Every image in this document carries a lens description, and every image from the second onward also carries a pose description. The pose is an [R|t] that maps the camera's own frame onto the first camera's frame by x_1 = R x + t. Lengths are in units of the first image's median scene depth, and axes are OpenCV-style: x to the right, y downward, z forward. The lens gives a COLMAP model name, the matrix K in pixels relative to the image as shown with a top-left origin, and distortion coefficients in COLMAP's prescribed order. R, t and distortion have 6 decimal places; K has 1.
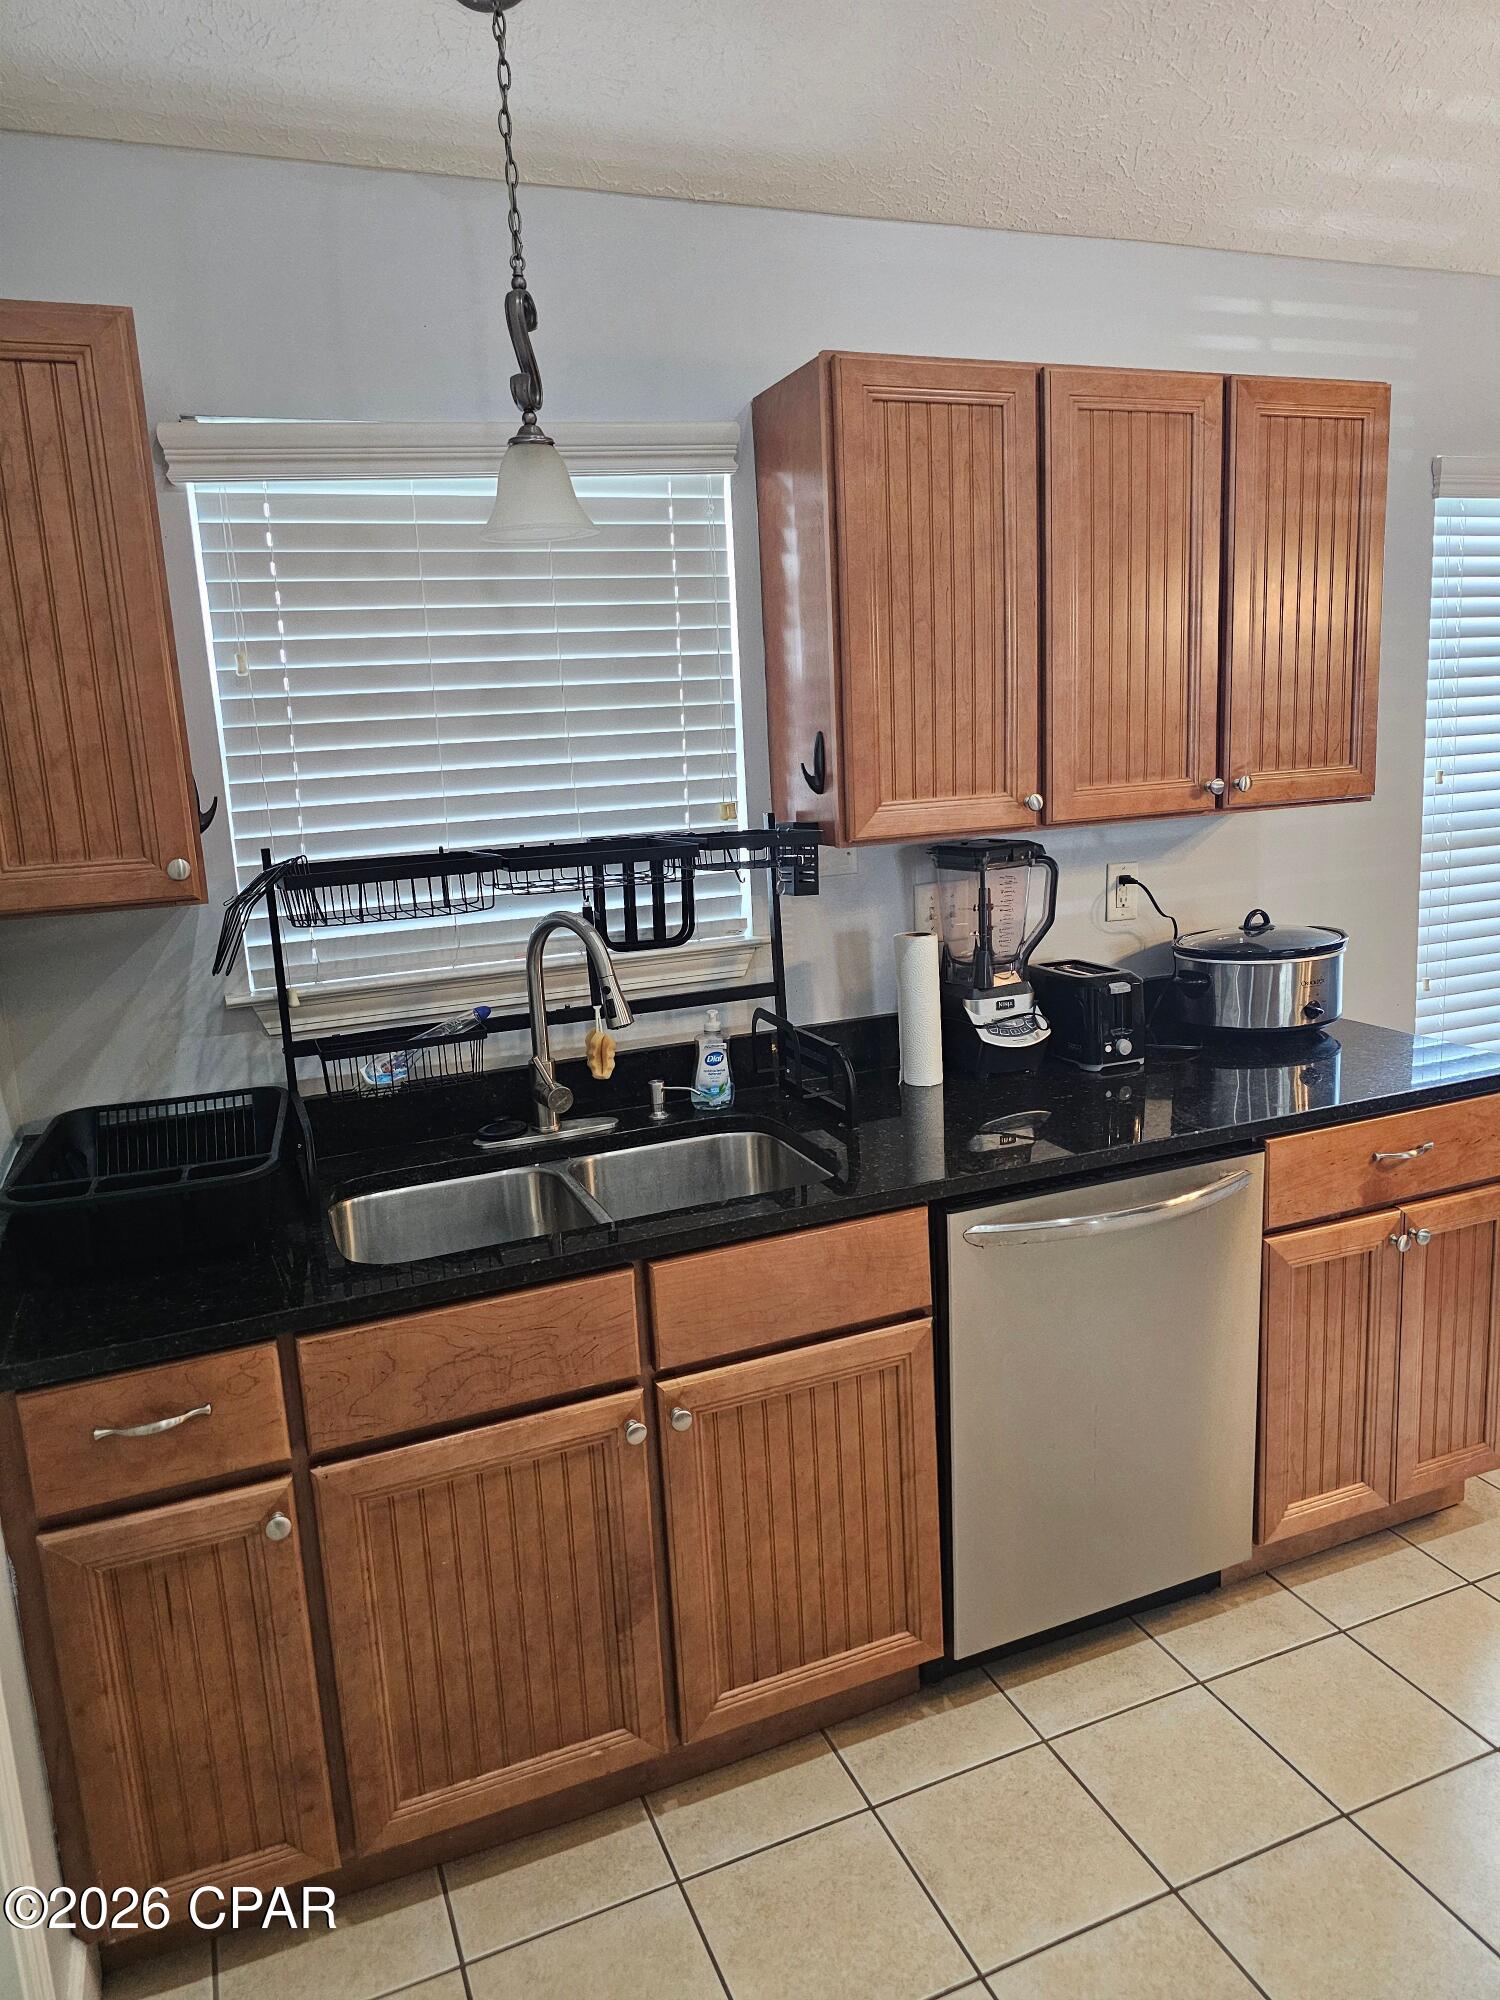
lens RADIAL K [[1337.9, 0, 738.1], [0, 1337.9, 982.5], [0, 0, 1]] dist [0.059627, -0.053962]
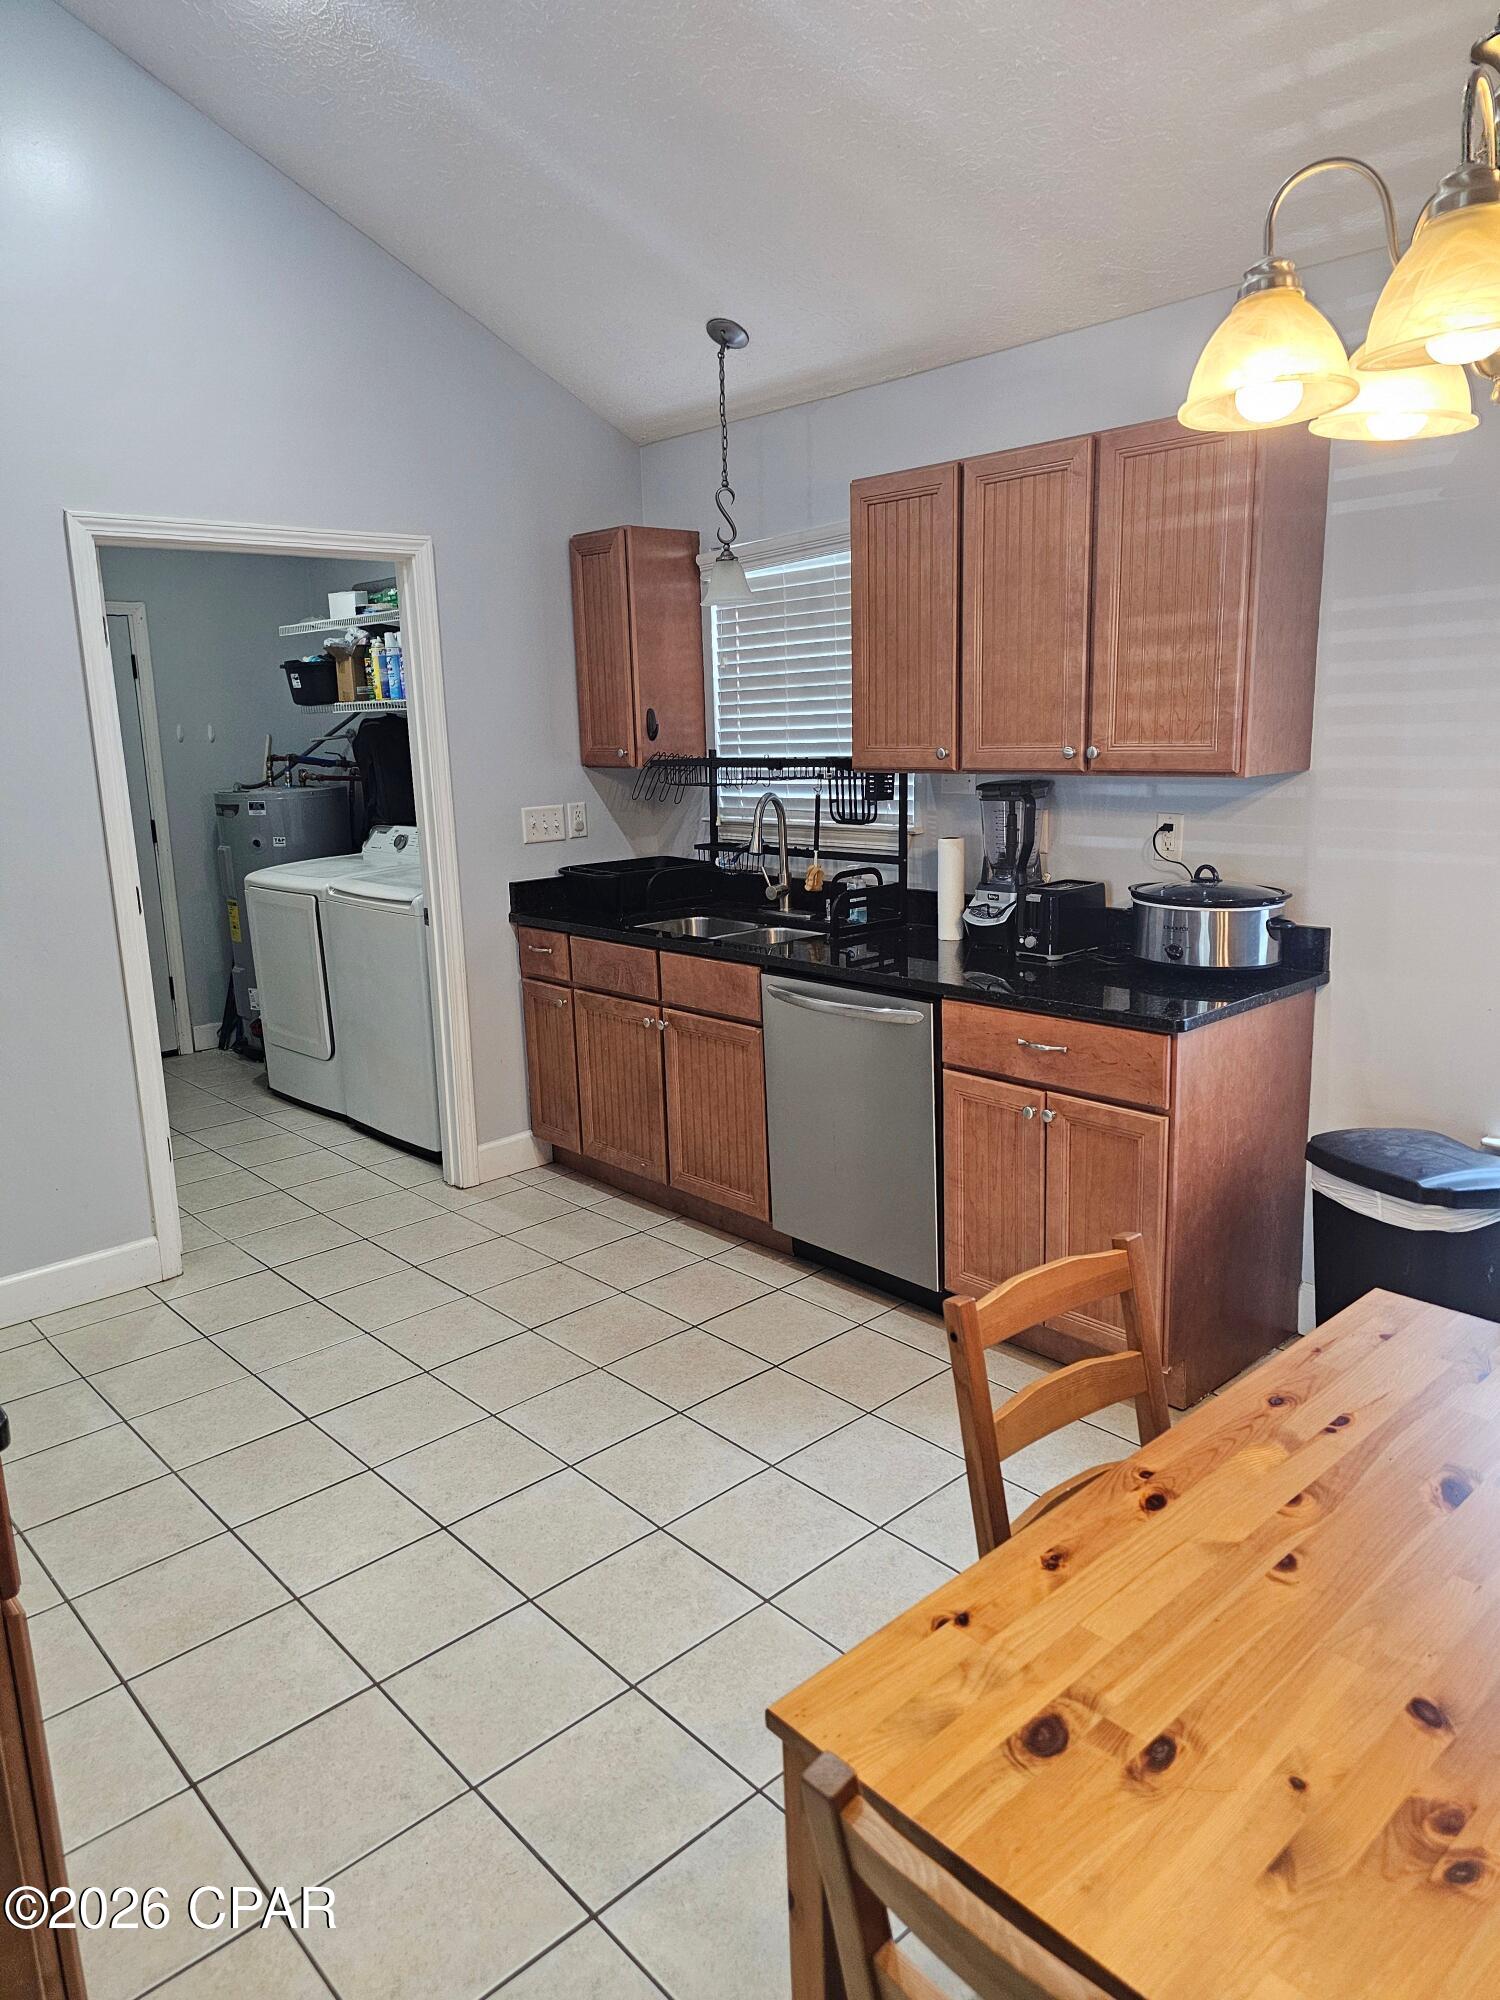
lens RADIAL K [[1337.9, 0, 741.4], [0, 1337.9, 987.4], [0, 0, 1]] dist [0.059627, -0.053962]
pose [[0.346604, 0.228026, -0.909873, 1.548343], [-0.157249, 0.970400, 0.183293, -0.118805], [0.924737, 0.079547, 0.372202, 0.250376]]
